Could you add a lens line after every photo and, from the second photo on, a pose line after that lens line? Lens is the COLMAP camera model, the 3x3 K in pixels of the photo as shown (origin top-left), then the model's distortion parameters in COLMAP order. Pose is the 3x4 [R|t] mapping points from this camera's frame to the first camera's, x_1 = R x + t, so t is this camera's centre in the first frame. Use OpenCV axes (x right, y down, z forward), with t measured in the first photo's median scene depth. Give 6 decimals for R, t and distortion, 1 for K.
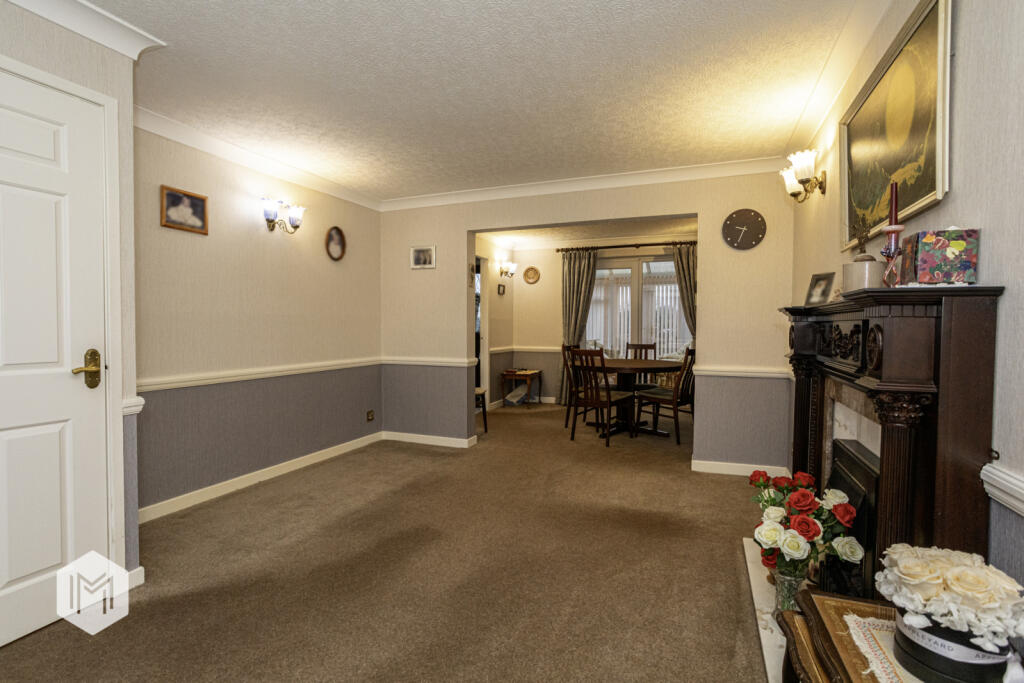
lens RADIAL K [[498.7, 0, 506.7], [0, 498.7, 340.5], [0, 0, 1]] dist [-0.061194, 0.040724]
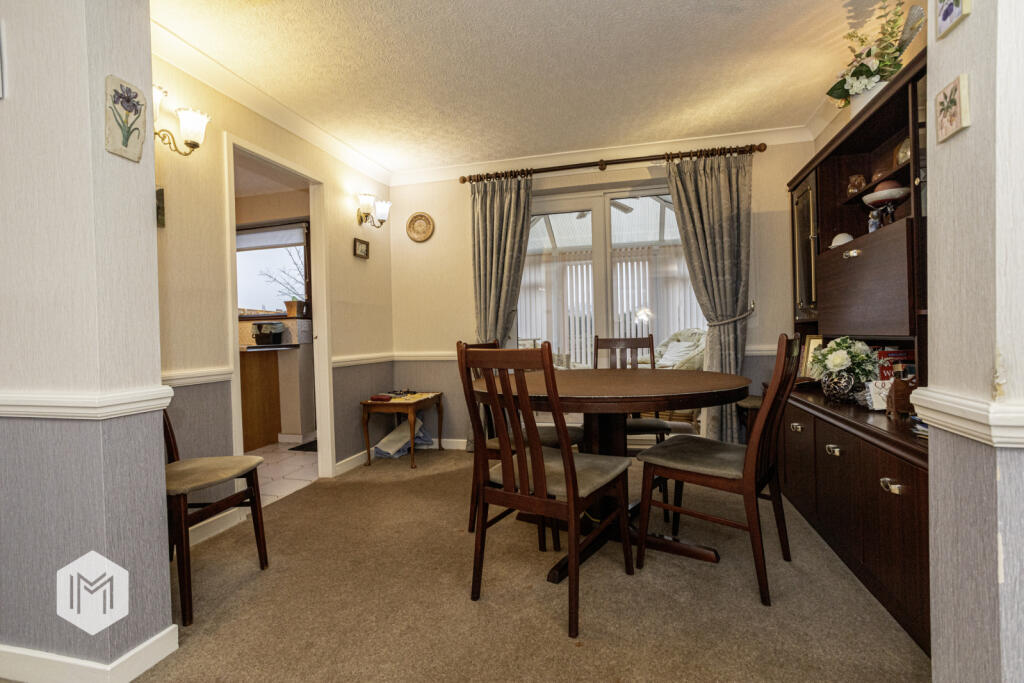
lens RADIAL K [[490.5, 0, 512.0], [0, 490.5, 341.5], [0, 0, 1]] dist [-0.002327, 0.007789]
pose [[0.991674, -0.029002, 0.125466, 0.110228], [0.030997, 0.999422, -0.013980, 0.016113], [-0.124988, 0.017753, 0.991999, 0.591081]]
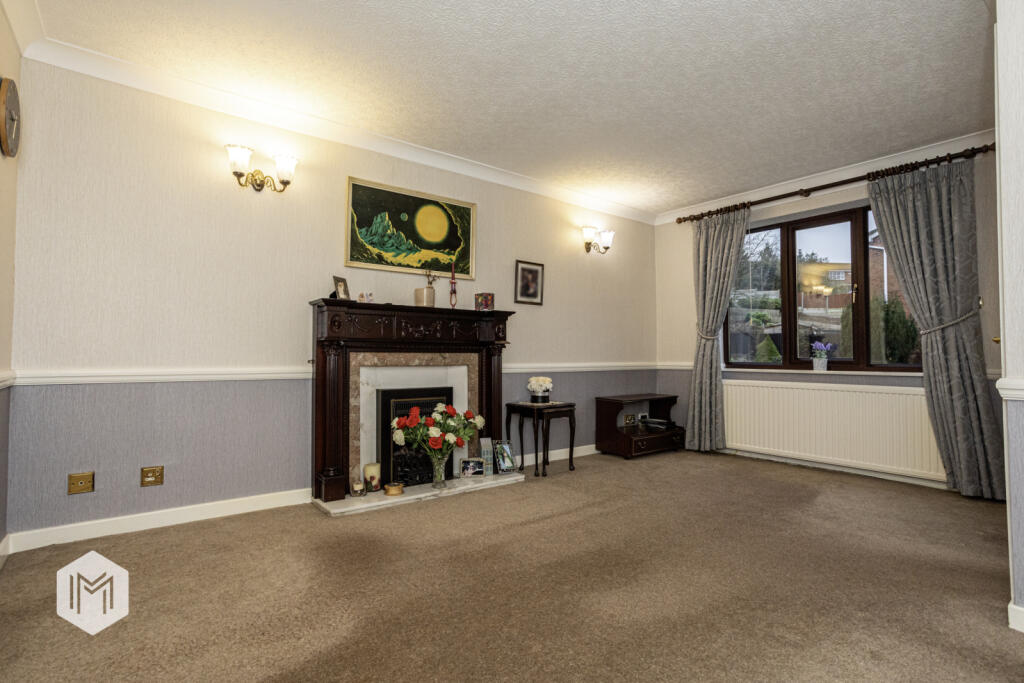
lens RADIAL K [[503.9, 0, 506.5], [0, 503.9, 340.1], [0, 0, 1]] dist [-0.050591, 0.000338]
pose [[-0.859791, 0.016373, 0.510383, -0.189751], [0.013842, 0.999866, -0.008758, 0.022937], [-0.510458, -0.000465, -0.859903, 0.828496]]
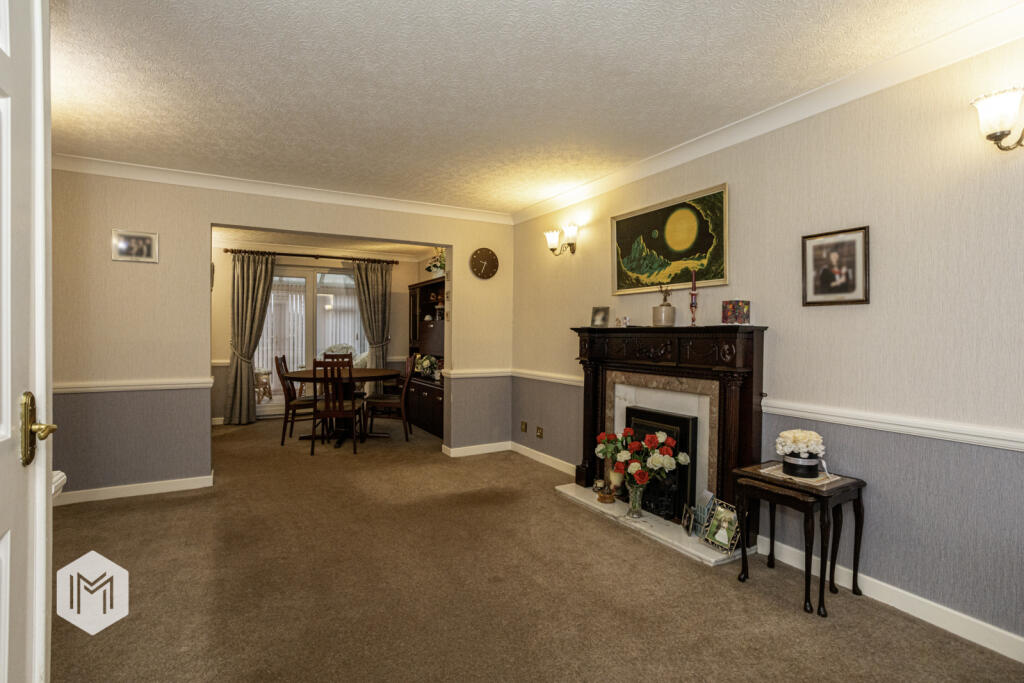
lens RADIAL K [[494.3, 0, 510.5], [0, 494.3, 341.6], [0, 0, 1]] dist [-0.058411, 0.039177]
pose [[0.623022, -0.008964, 0.782153, -0.345773], [0.018224, 0.999829, -0.003057, -0.010026], [-0.781992, 0.016159, 0.623079, 0.093826]]
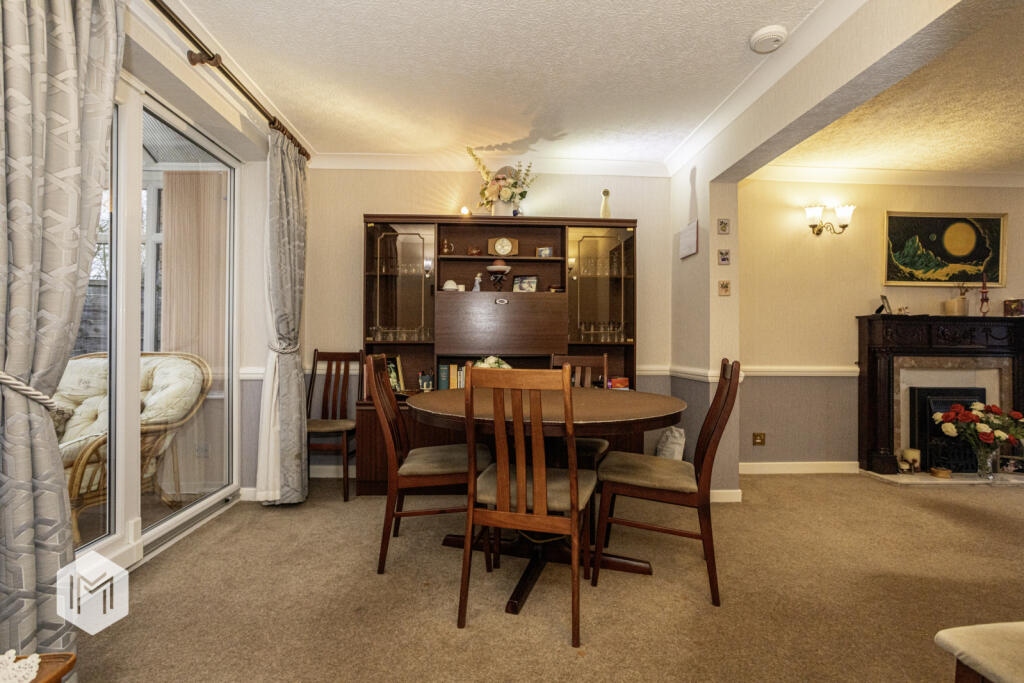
lens RADIAL K [[490.5, 0, 512.0], [0, 490.5, 341.5], [0, 0, 1]] dist [-0.002327, 0.007789]
pose [[-0.423003, 0.003580, 0.906121, -0.141451], [0.017111, 0.999845, 0.004038, -0.003882], [-0.905967, 0.017213, -0.422999, 1.213020]]
